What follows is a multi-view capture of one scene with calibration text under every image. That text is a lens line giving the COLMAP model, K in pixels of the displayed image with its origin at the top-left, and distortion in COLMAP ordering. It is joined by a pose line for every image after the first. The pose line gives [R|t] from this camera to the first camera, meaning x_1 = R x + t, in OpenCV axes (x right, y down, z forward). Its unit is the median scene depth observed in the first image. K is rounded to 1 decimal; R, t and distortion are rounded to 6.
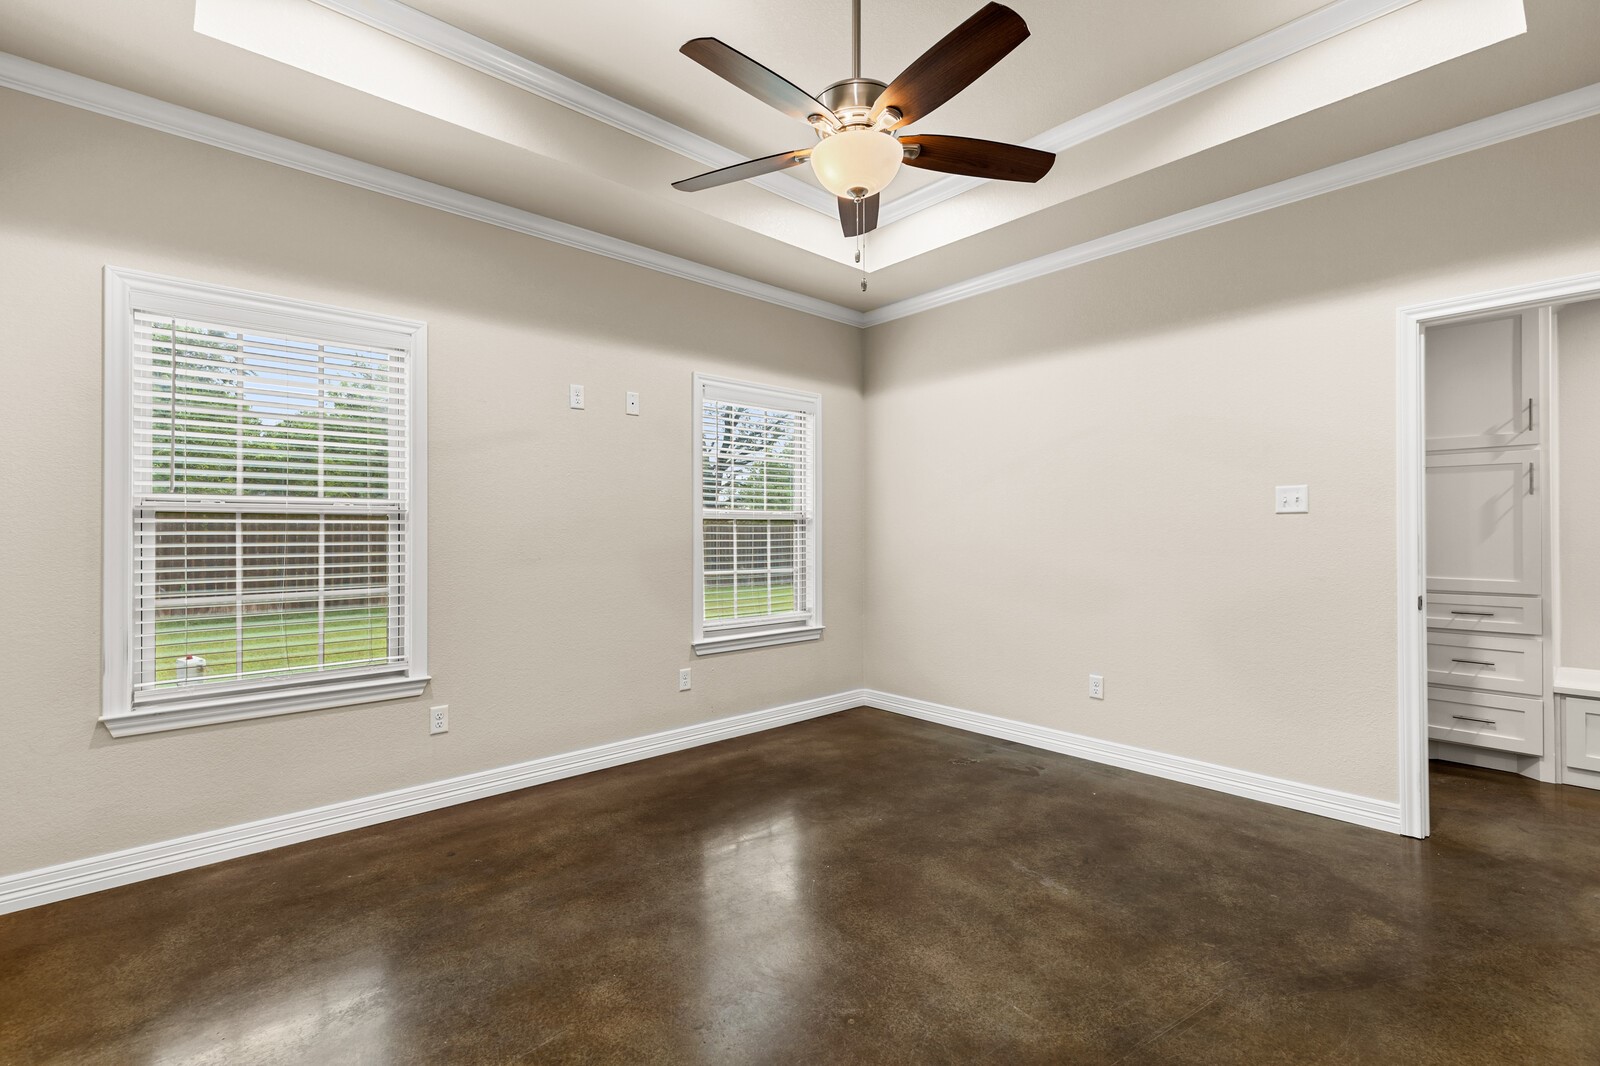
lens RADIAL K [[721.6, 0, 793.1], [0, 721.6, 530.8], [0, 0, 1]] dist [0.009643, -0.000403]
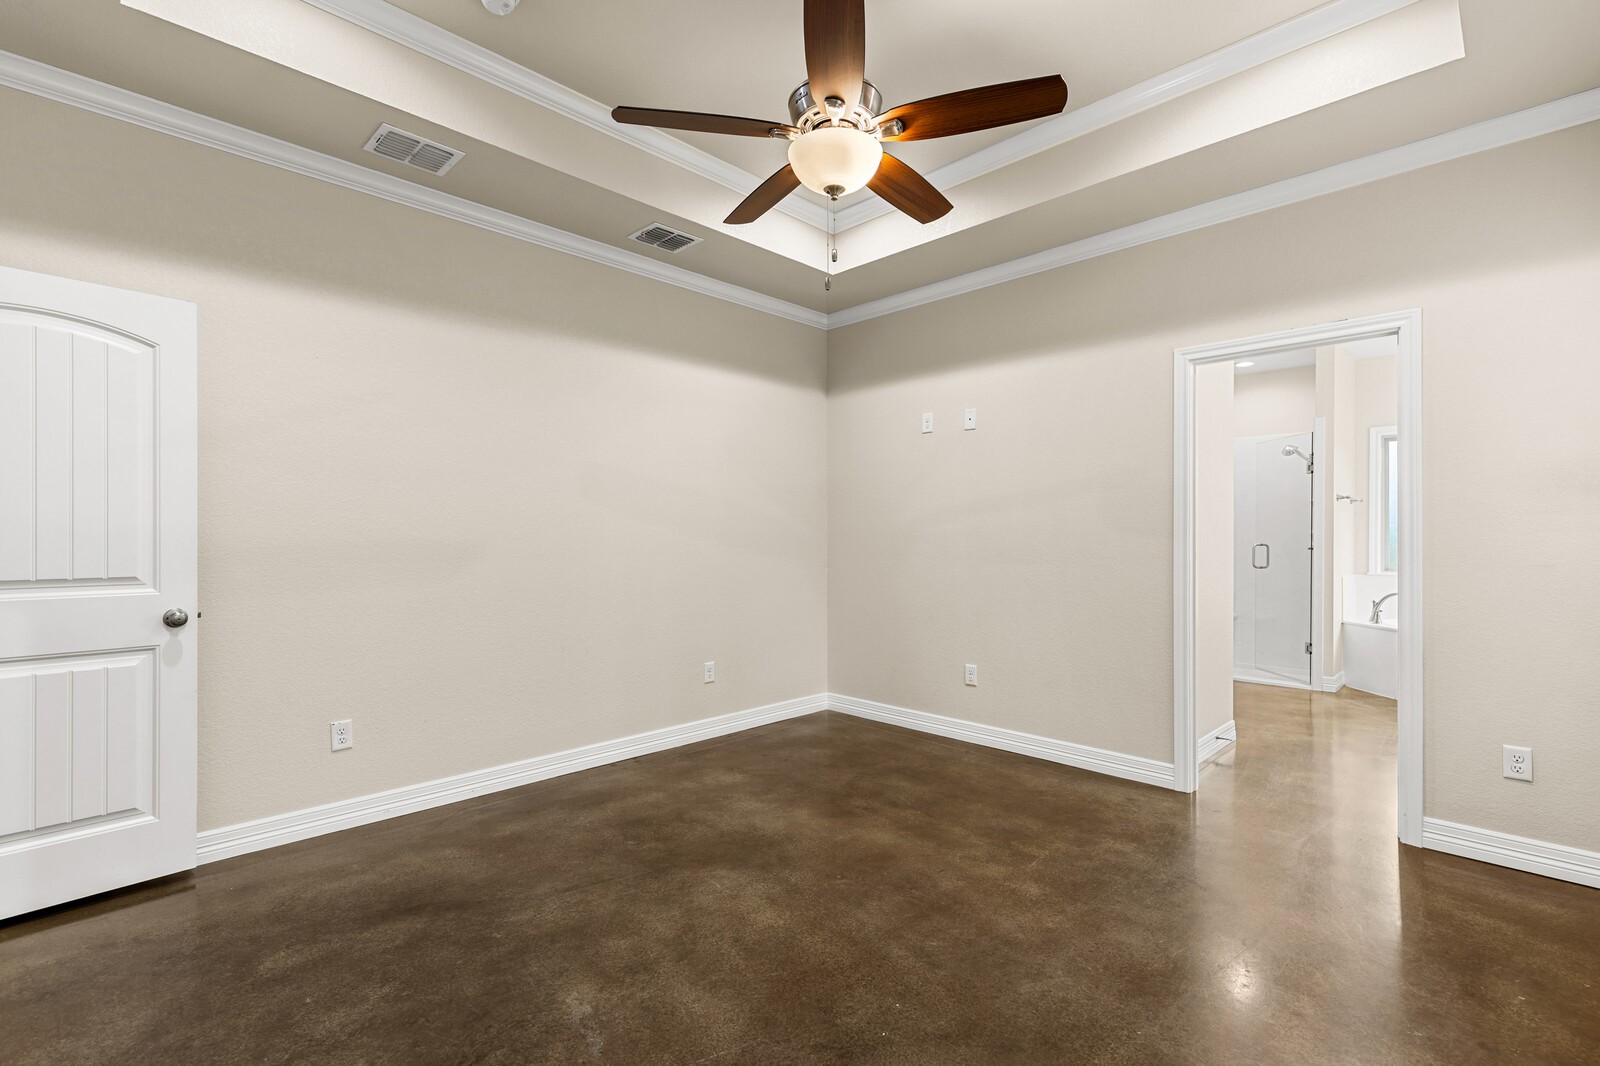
lens RADIAL K [[721.6, 0, 793.1], [0, 721.6, 530.8], [0, 0, 1]] dist [0.009643, -0.000403]
pose [[-0.998851, 0.000888, -0.047909, 0.131941], [0.001280, 0.999966, -0.008158, 0.003244], [0.047901, -0.008210, -0.998818, 1.344822]]
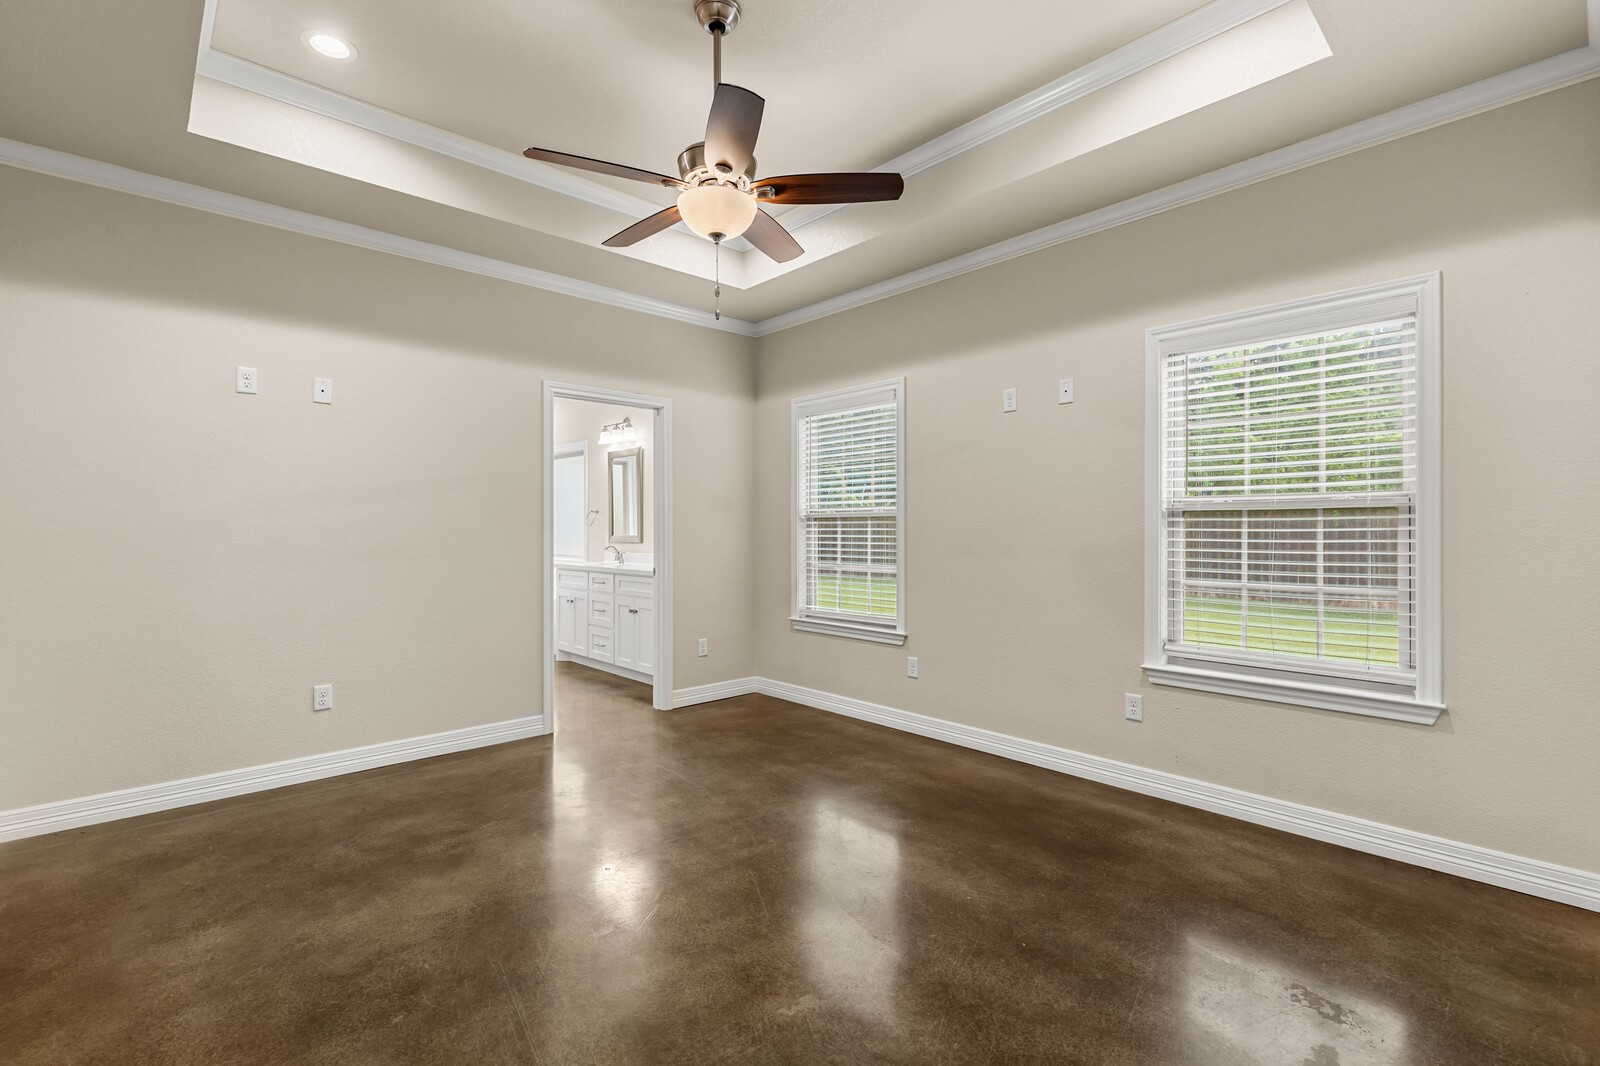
lens RADIAL K [[721.6, 0, 793.1], [0, 721.6, 530.8], [0, 0, 1]] dist [0.009643, -0.000403]
pose [[0.003193, 0.001998, -0.999993, 0.839264], [0.002313, 0.999995, 0.002005, 0.002426], [0.999992, -0.002320, 0.003189, 0.756299]]
